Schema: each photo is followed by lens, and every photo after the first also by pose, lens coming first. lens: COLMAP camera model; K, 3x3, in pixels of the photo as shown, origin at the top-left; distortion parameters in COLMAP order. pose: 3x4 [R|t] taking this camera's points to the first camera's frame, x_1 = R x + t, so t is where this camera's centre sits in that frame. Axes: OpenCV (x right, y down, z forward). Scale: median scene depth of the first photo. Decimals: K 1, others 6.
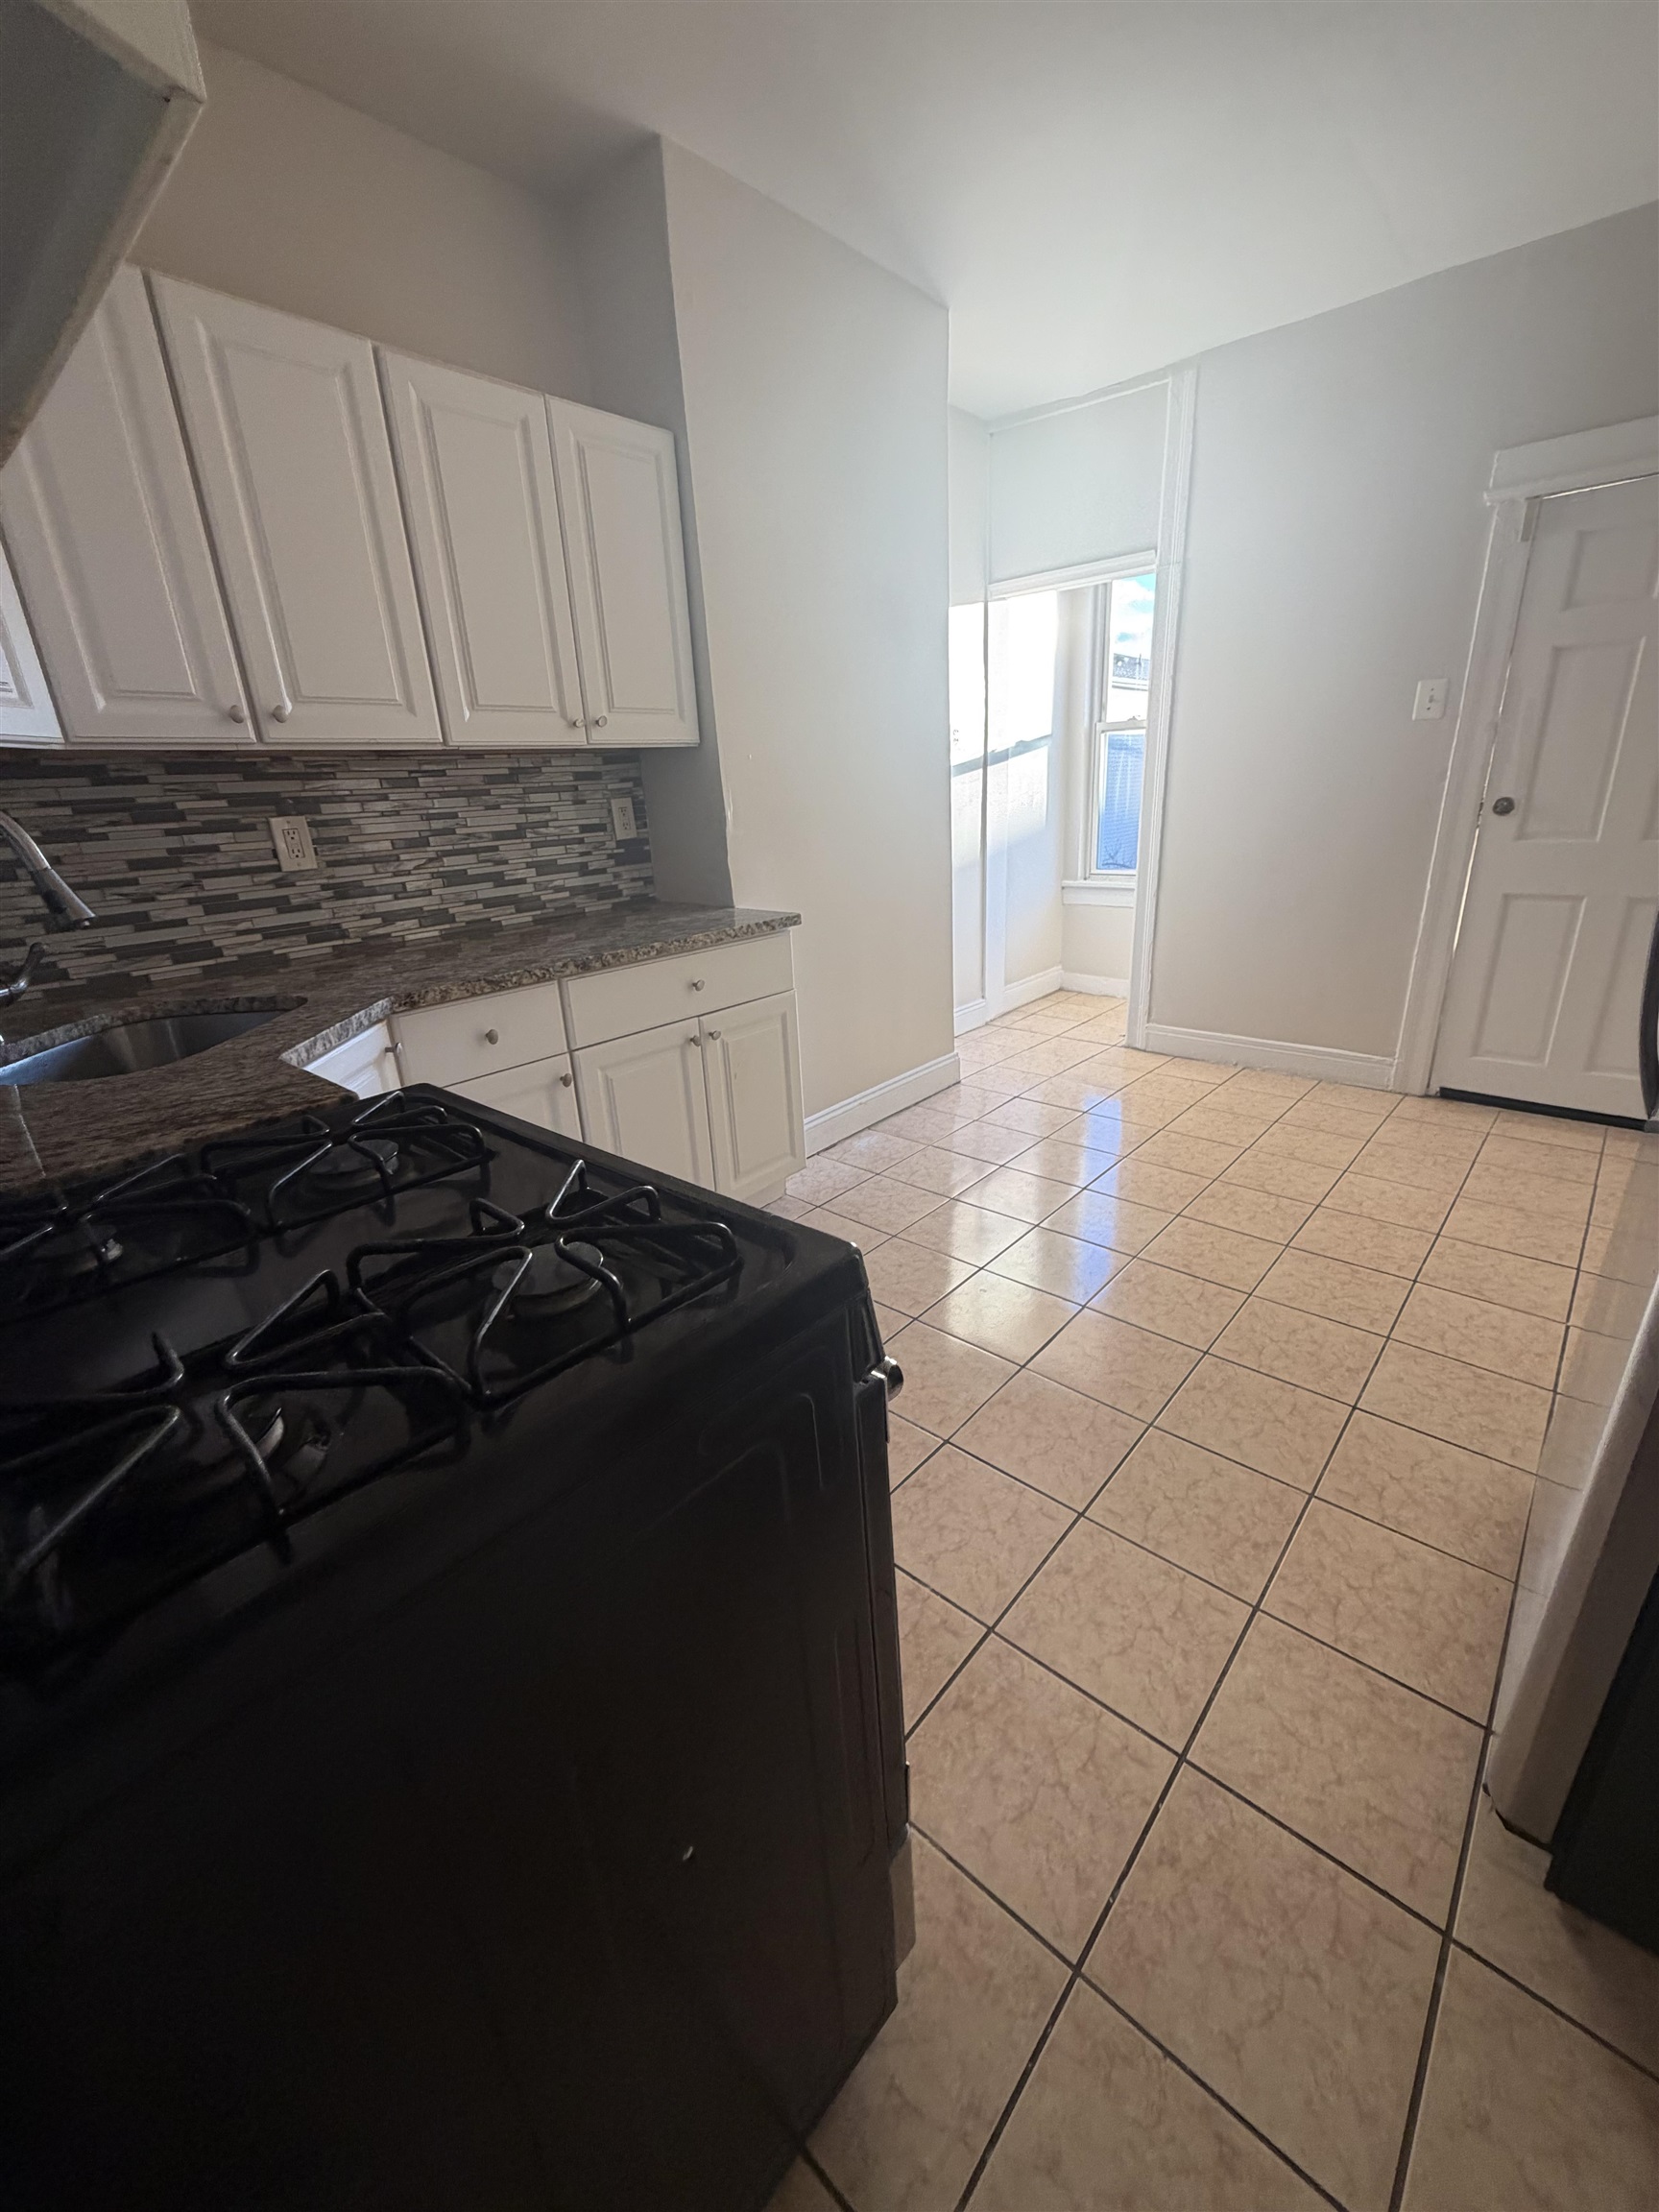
lens RADIAL K [[882.3, 0, 829.7], [0, 882.3, 1107.5], [0, 0, 1]] dist [-0.003564, -0.000031]
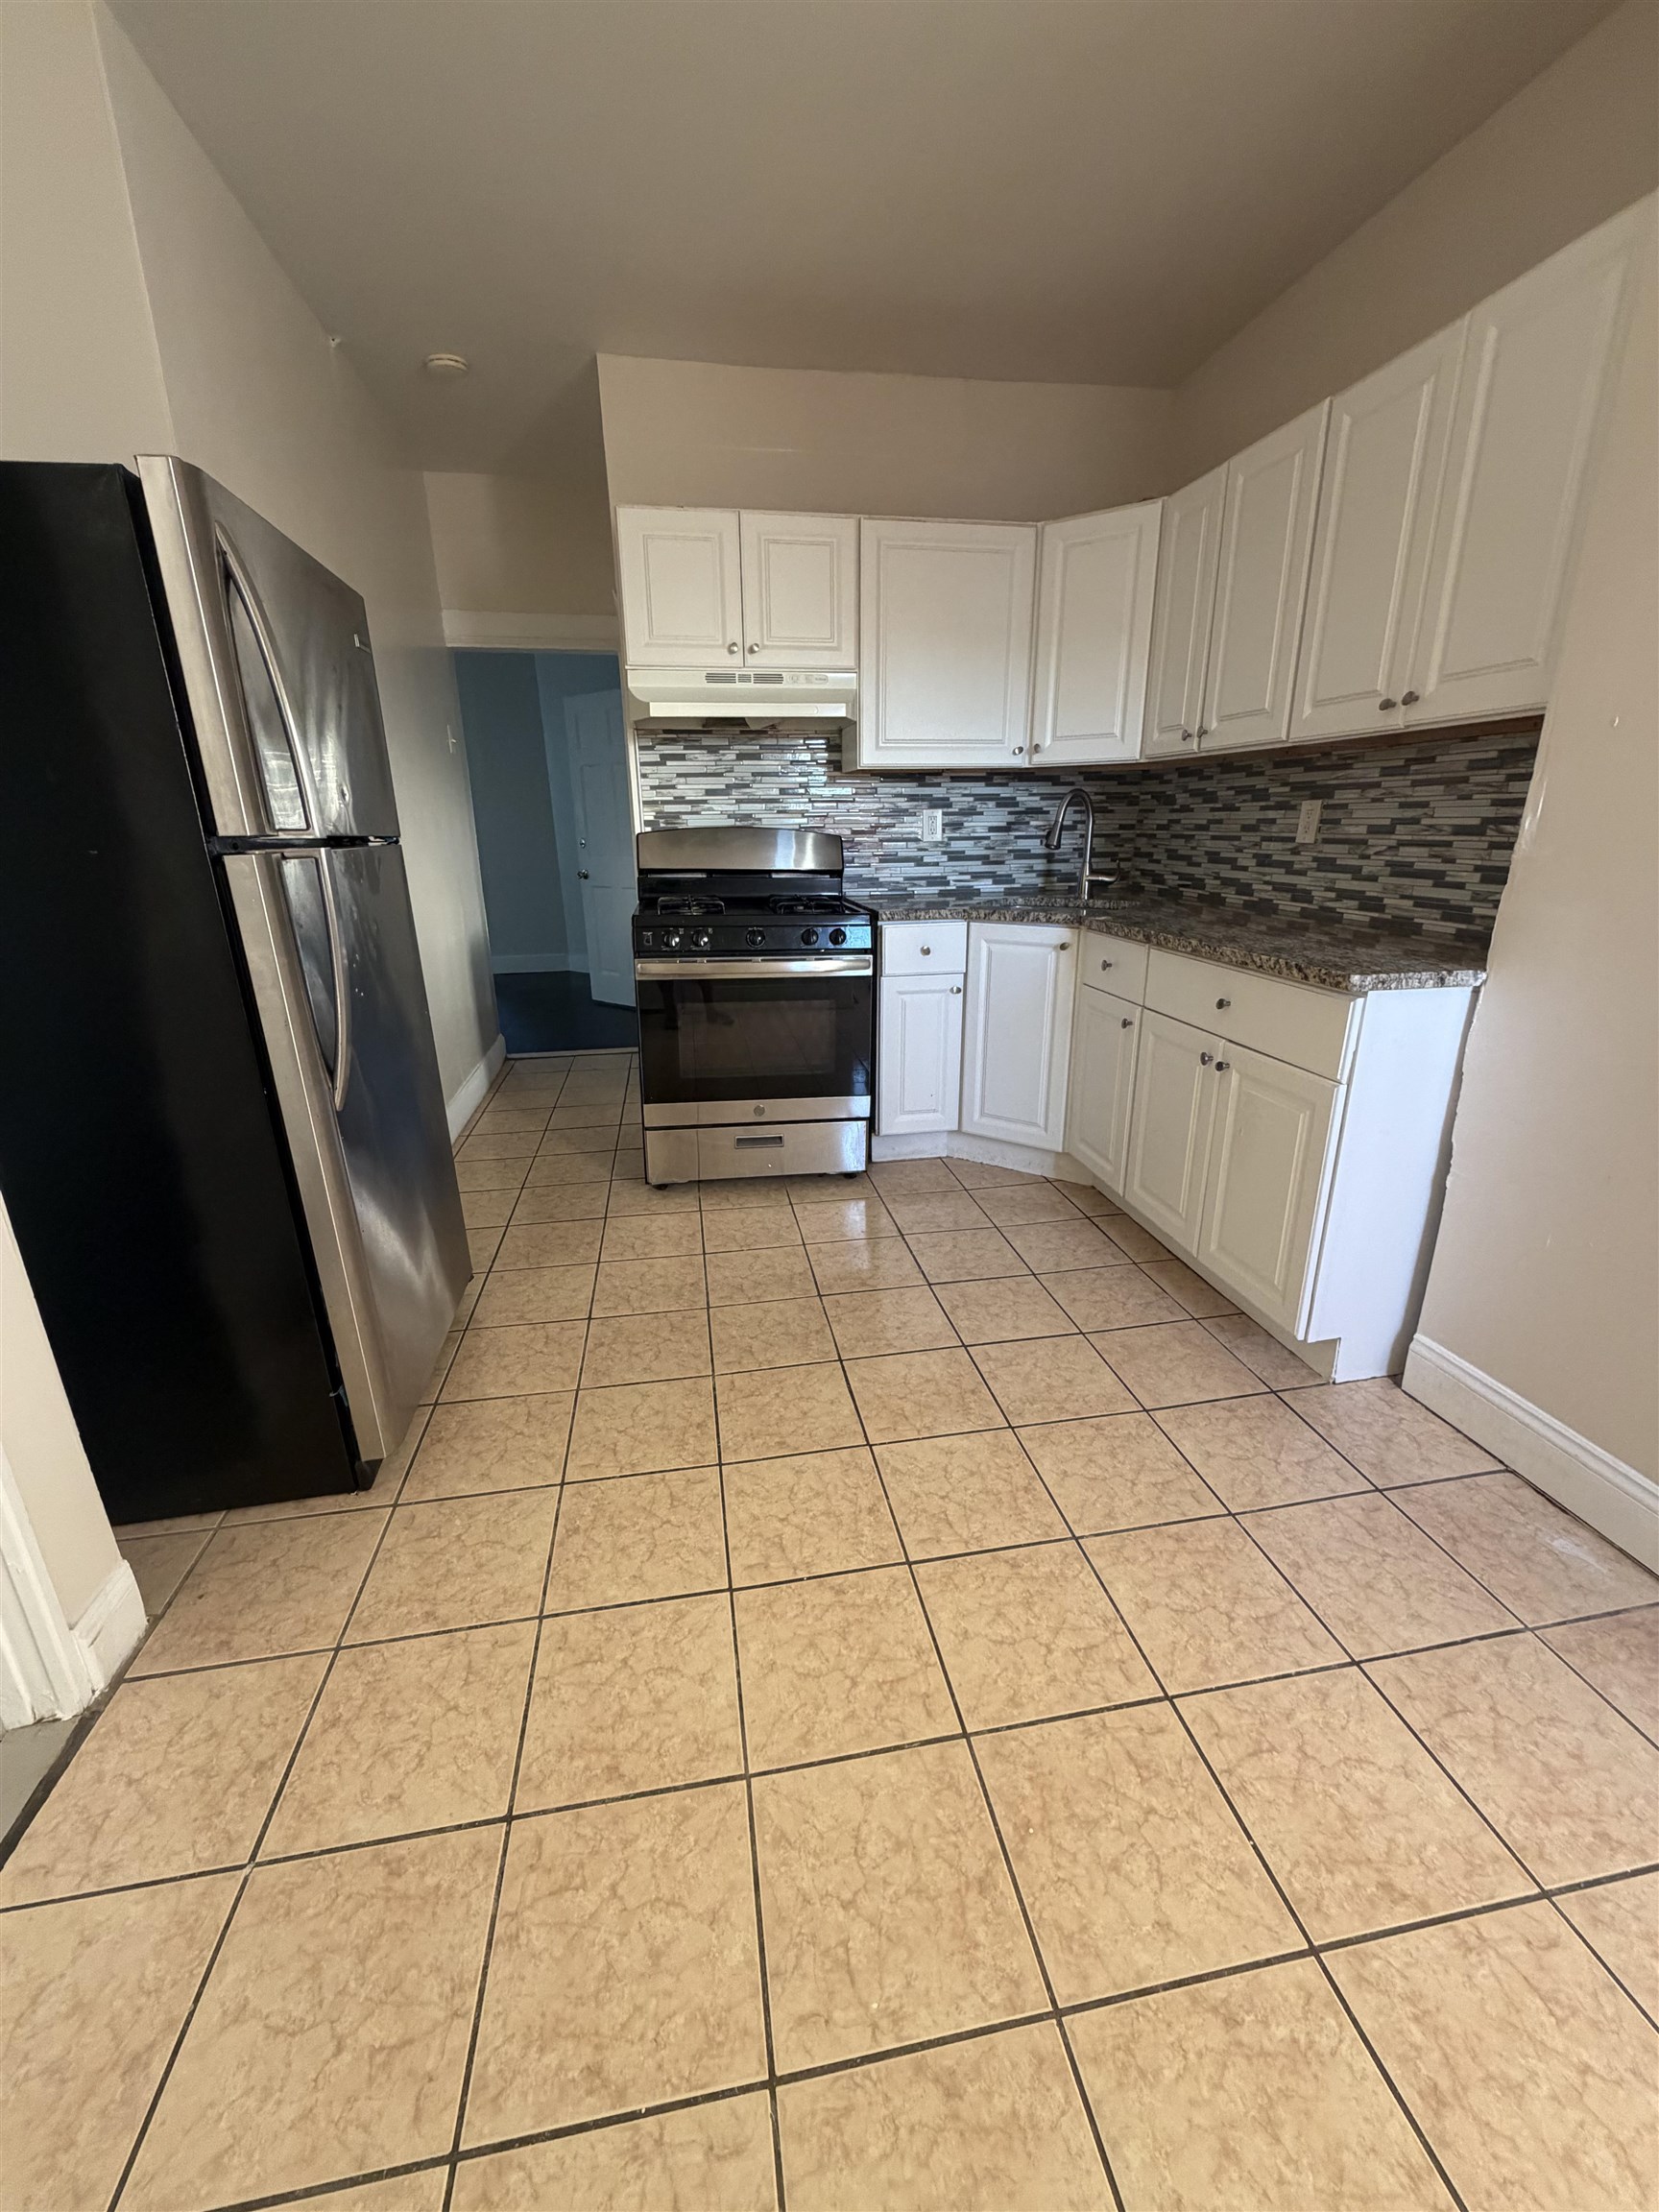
lens RADIAL K [[882.3, 0, 832.1], [0, 882.3, 1106.5], [0, 0, 1]] dist [-0.003564, -0.000031]
pose [[-0.617369, 0.293251, -0.729972, 0.840879], [-0.231410, 0.819168, 0.524797, -0.462267], [0.751868, 0.492917, -0.437868, 1.220196]]
